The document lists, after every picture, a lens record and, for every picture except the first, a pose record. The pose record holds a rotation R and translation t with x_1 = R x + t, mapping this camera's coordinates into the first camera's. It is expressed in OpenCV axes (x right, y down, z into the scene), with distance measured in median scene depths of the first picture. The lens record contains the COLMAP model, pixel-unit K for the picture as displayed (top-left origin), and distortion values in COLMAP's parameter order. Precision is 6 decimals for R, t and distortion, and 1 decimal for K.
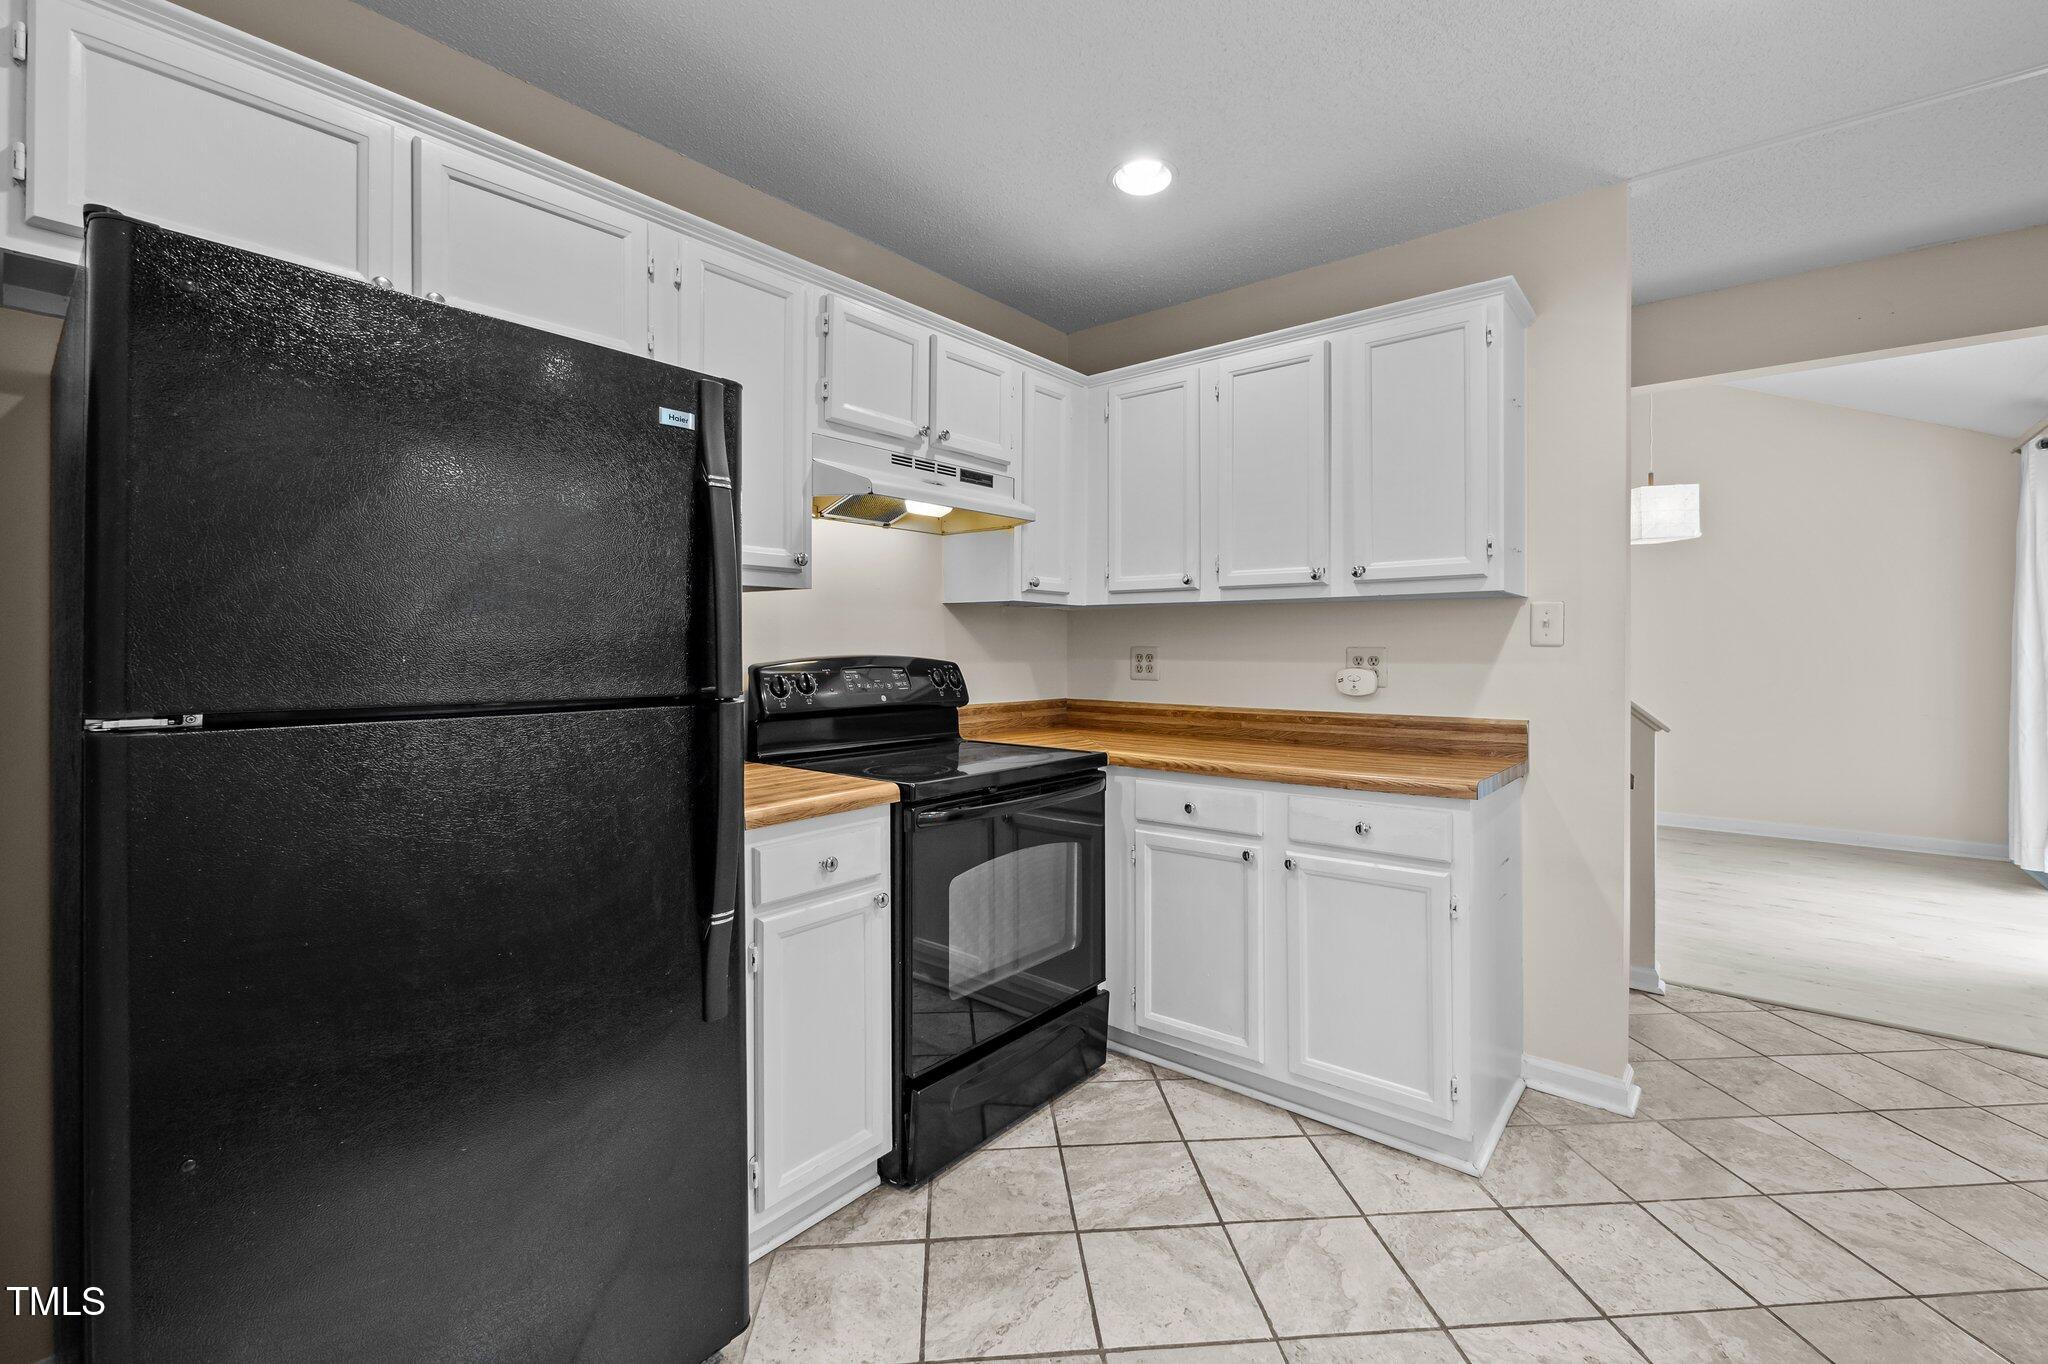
lens RADIAL K [[860.4, 0, 1041.2], [0, 860.4, 645.2], [0, 0, 1]] dist [-0.006331, 0.001116]
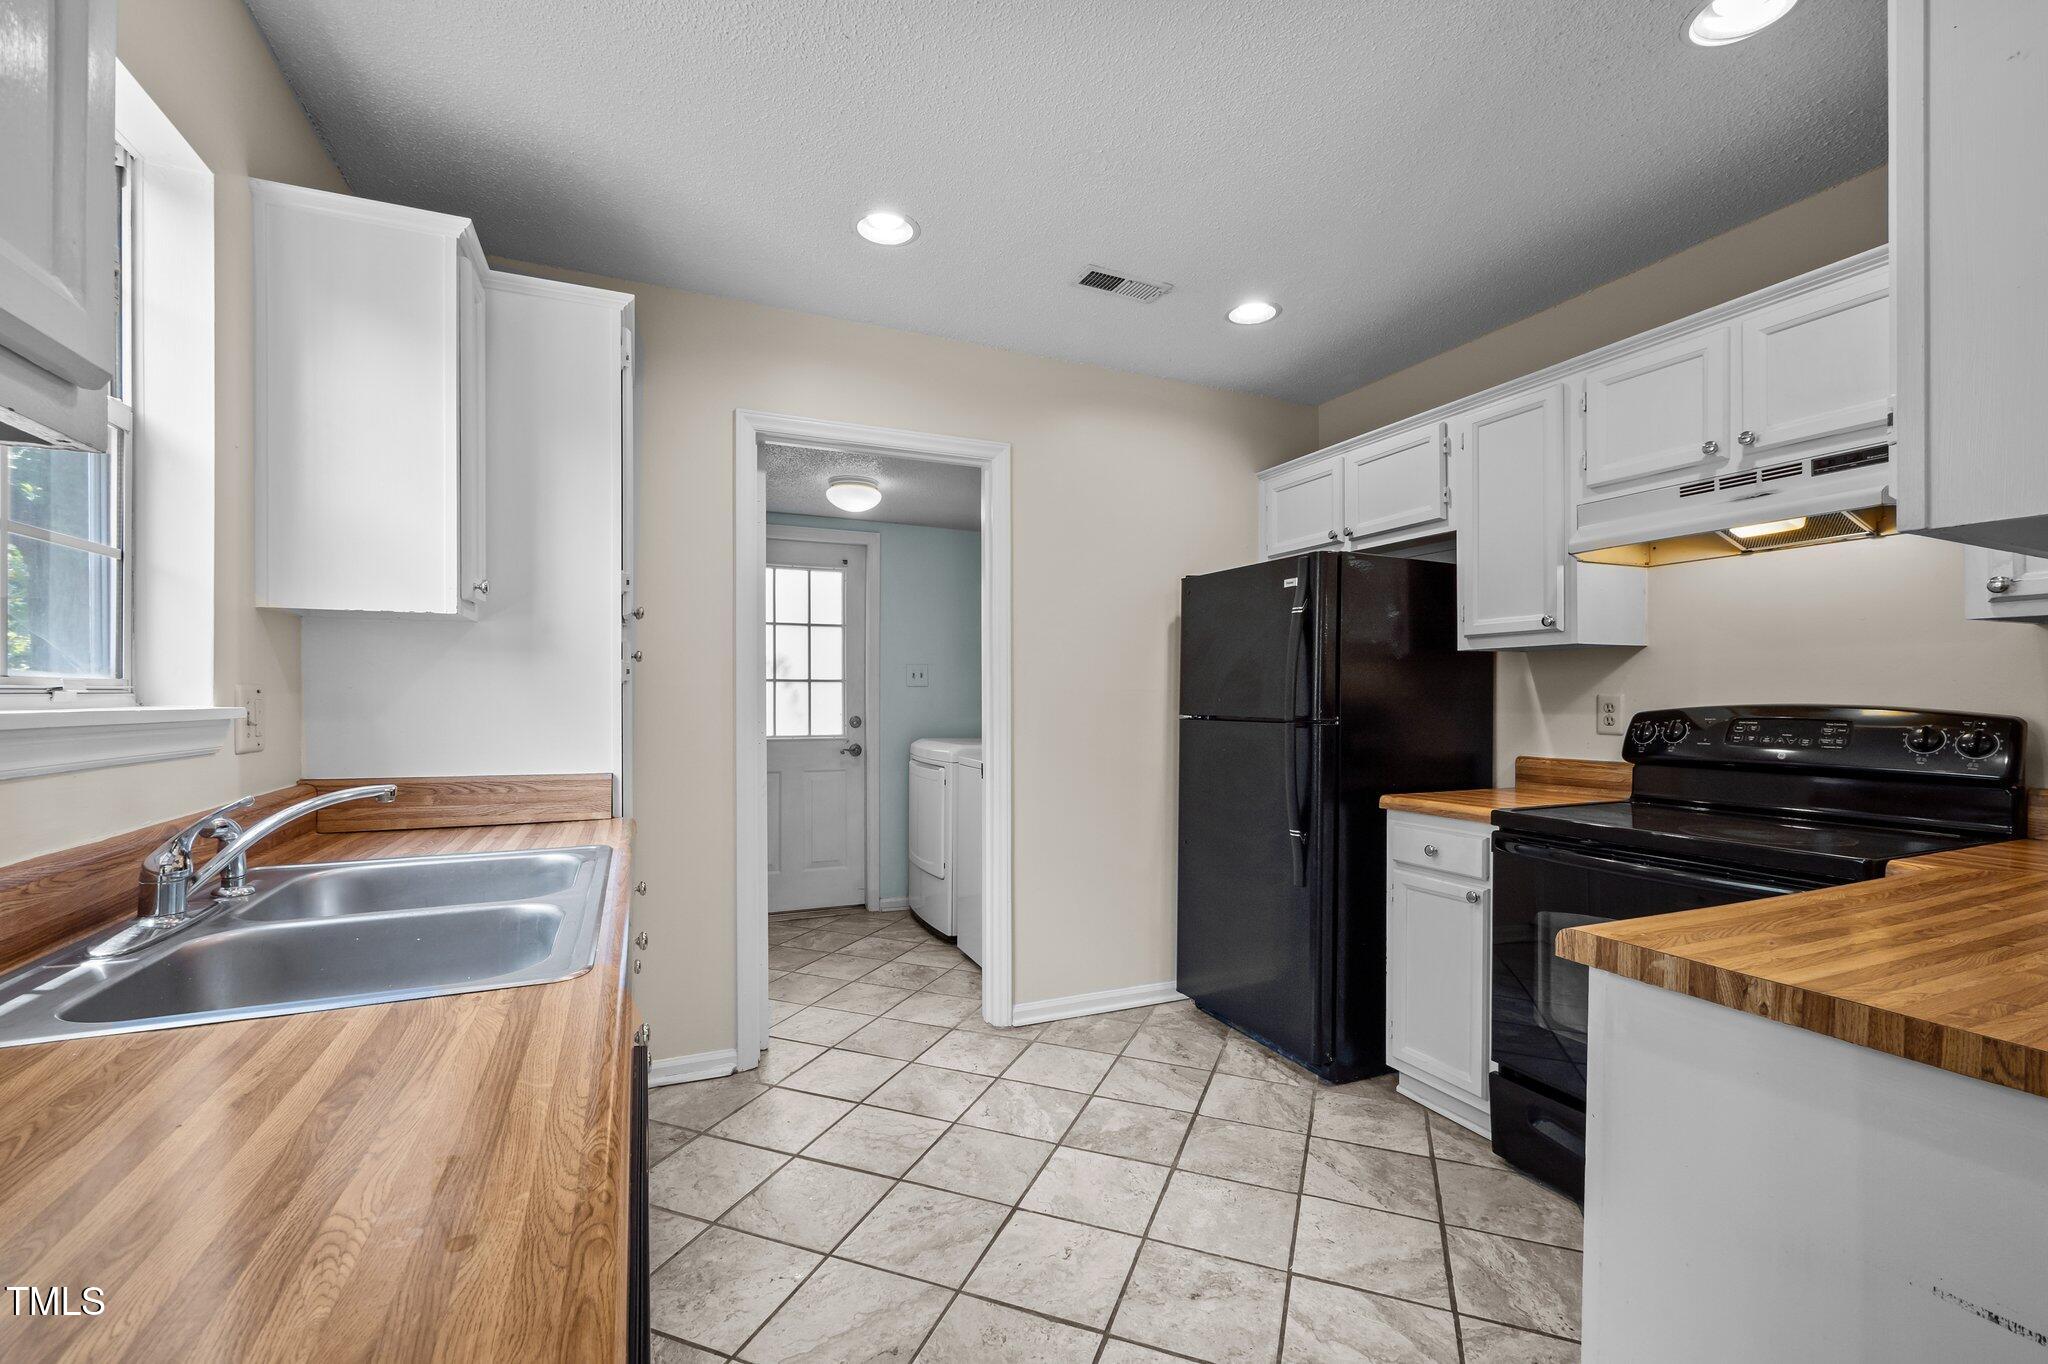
lens RADIAL K [[860.4, 0, 1020.0], [0, 860.4, 695.6], [0, 0, 1]] dist [-0.006331, 0.001116]
pose [[-0.447408, -0.003895, -0.894321, 0.920098], [0.000222, 0.999990, -0.004467, 0.007041], [0.894330, -0.002197, -0.447403, 0.729749]]
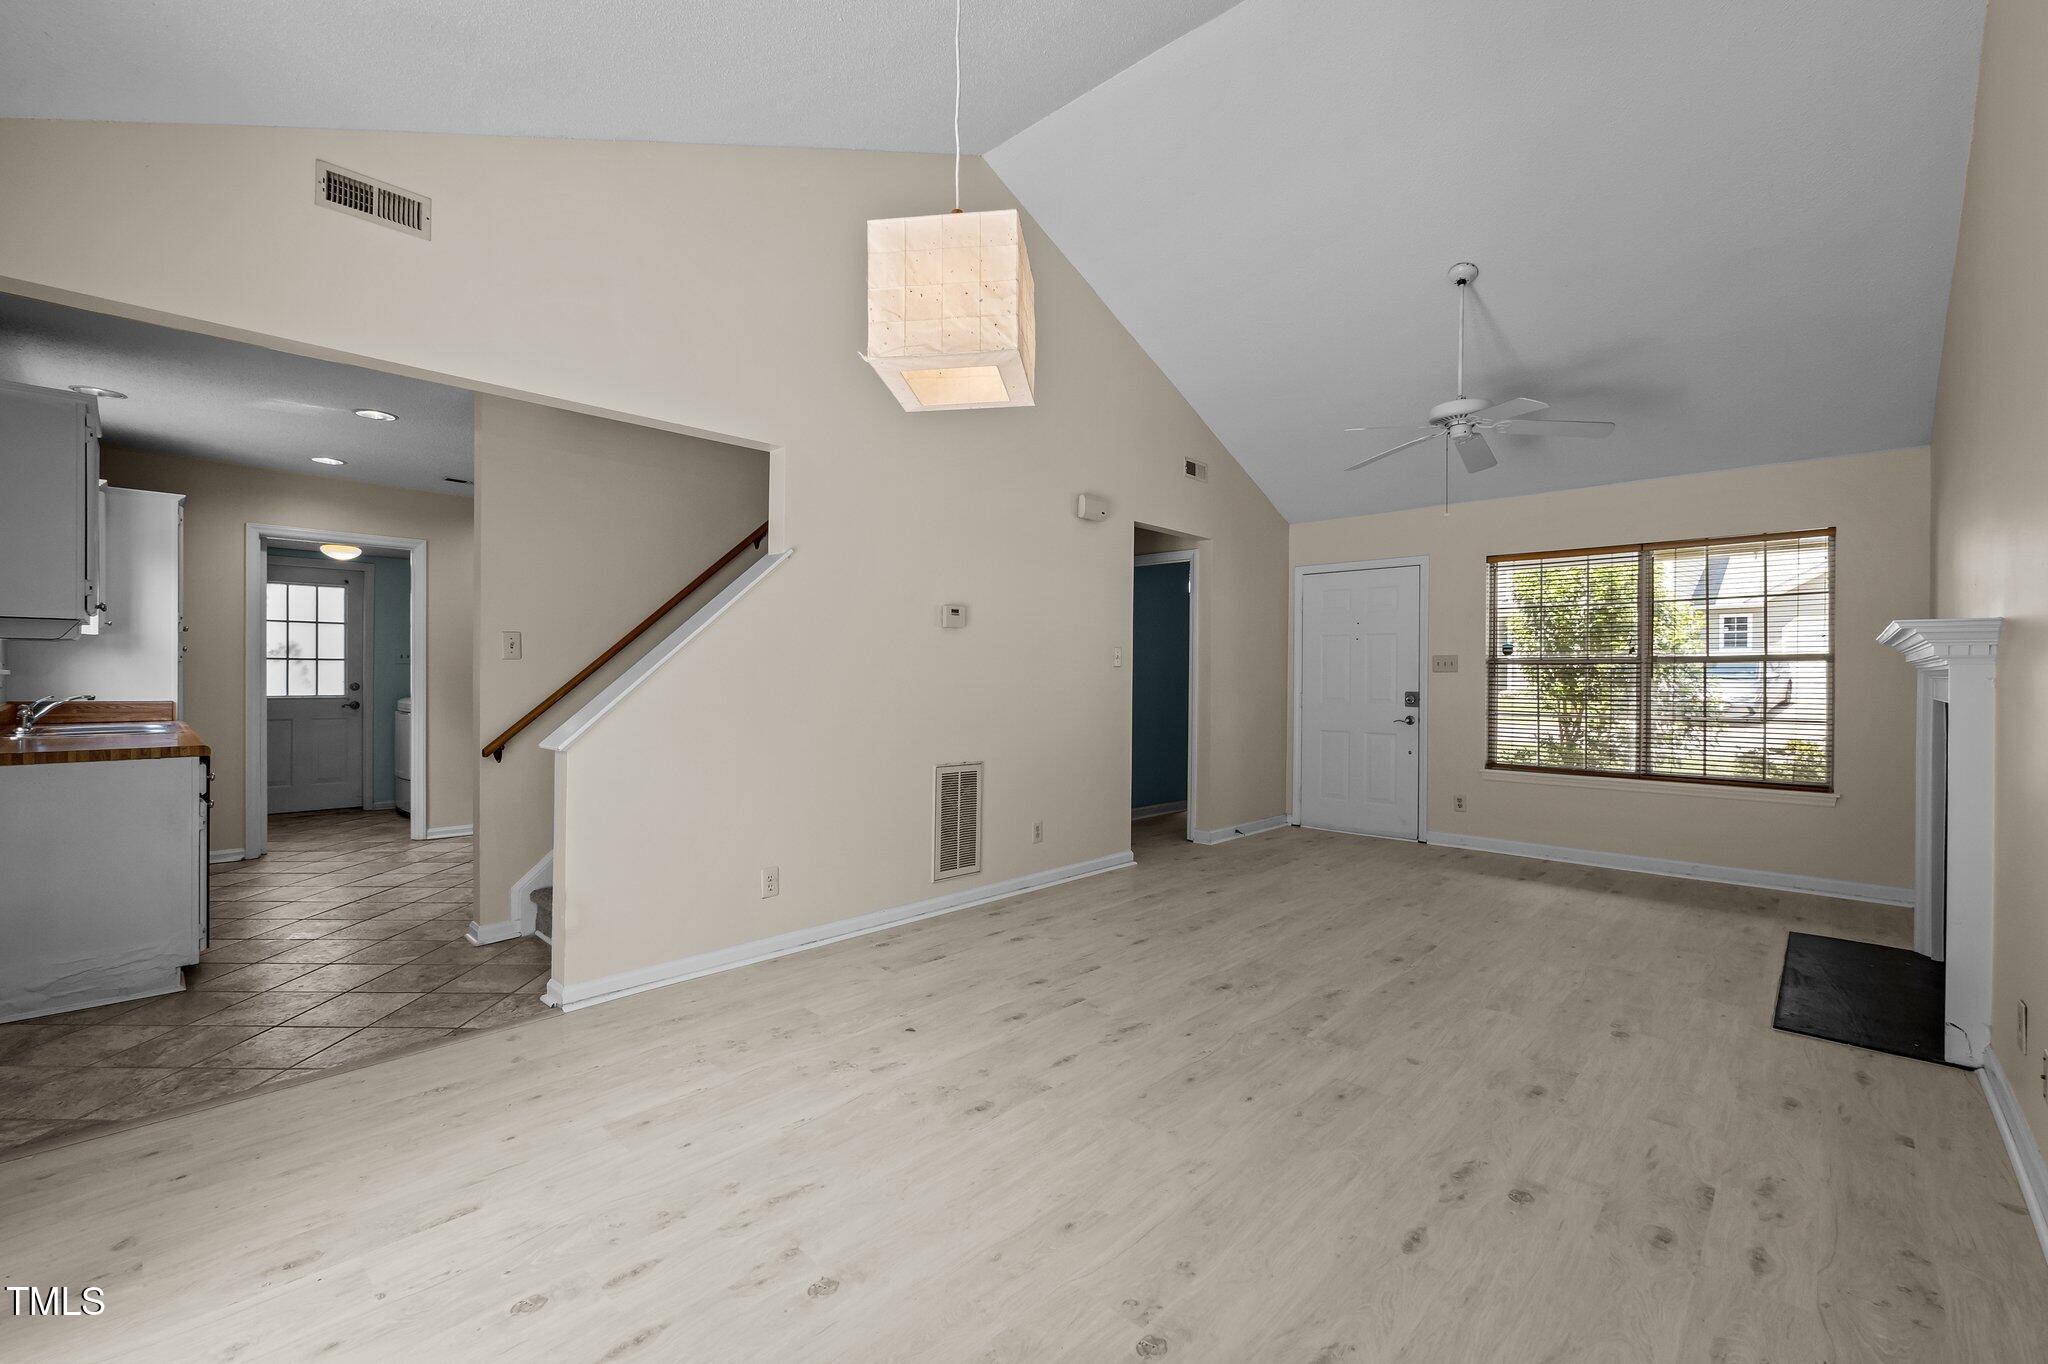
lens RADIAL K [[860.4, 0, 1019.6], [0, 860.4, 678.5], [0, 0, 1]] dist [-0.006331, 0.001116]
pose [[-0.078001, -0.001968, -0.996951, 2.097673], [-0.004720, 0.999988, -0.001605, 0.022848], [0.996942, 0.004581, -0.078009, 2.024558]]
